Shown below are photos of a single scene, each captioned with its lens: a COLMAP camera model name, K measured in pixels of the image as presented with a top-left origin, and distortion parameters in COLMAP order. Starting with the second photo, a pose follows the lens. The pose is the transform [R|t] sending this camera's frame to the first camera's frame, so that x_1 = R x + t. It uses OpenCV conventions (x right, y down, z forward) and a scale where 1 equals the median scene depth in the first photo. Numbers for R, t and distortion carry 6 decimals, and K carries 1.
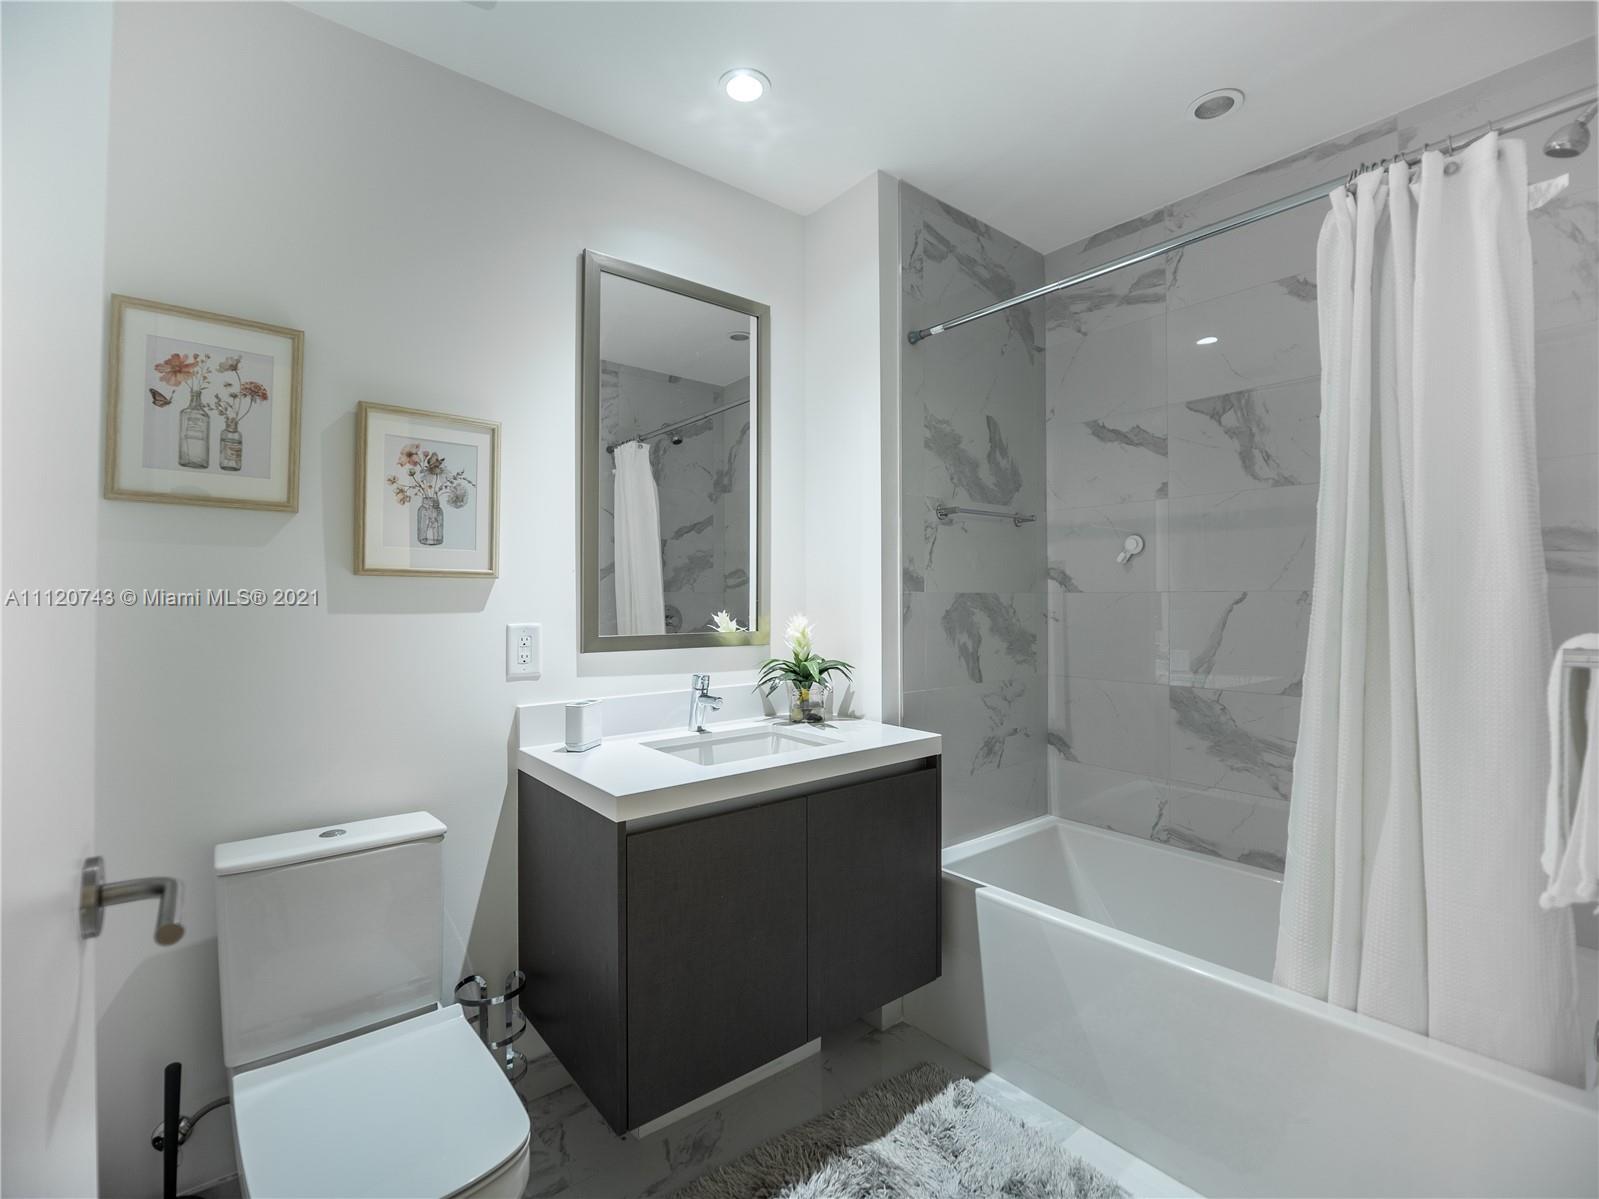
lens RADIAL K [[734.1, 0, 829.5], [0, 734.1, 597.8], [0, 0, 1]] dist [-0.010301, 0.000183]
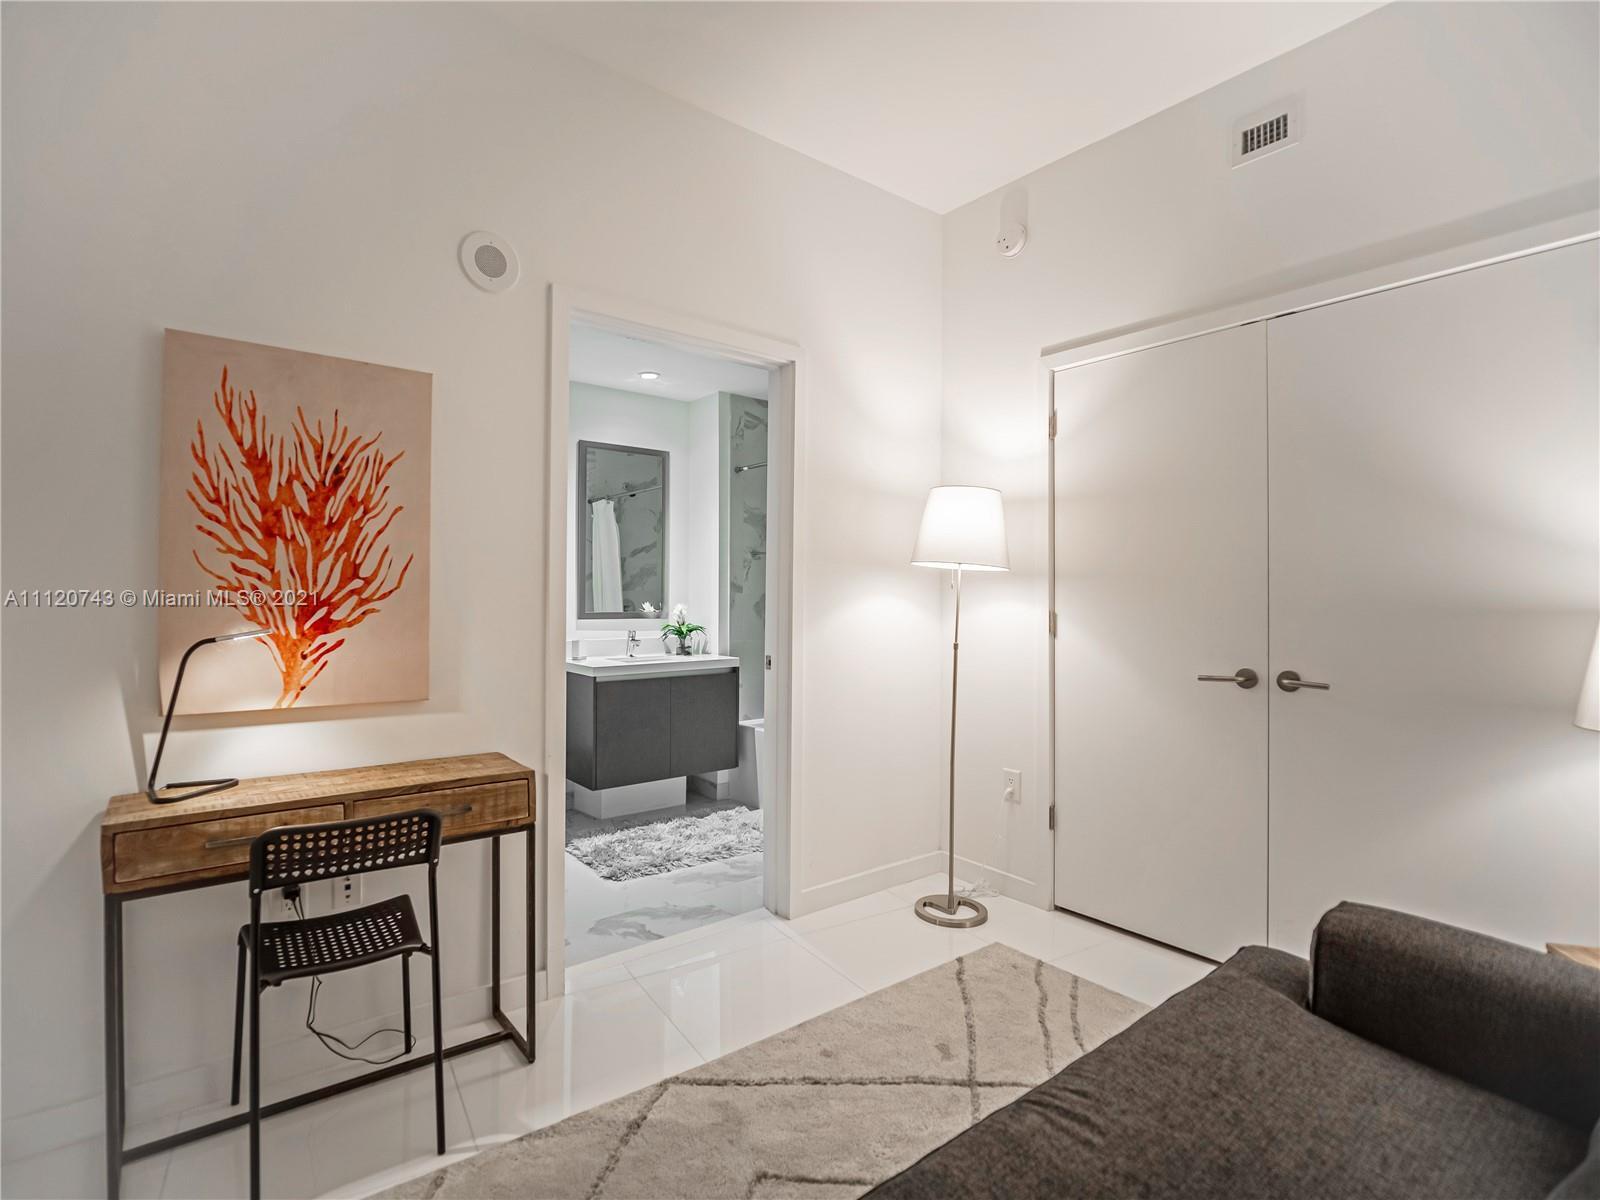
lens RADIAL K [[796.0, 0, 800.0], [0, 796.0, 600.0], [0, 0, 1]] dist [0.001281, -0.000073]
pose [[0.999584, 0.008223, -0.027654, 0.352506], [-0.008085, 0.999954, 0.005090, -0.000662], [0.027695, -0.004864, 0.999605, -1.225203]]
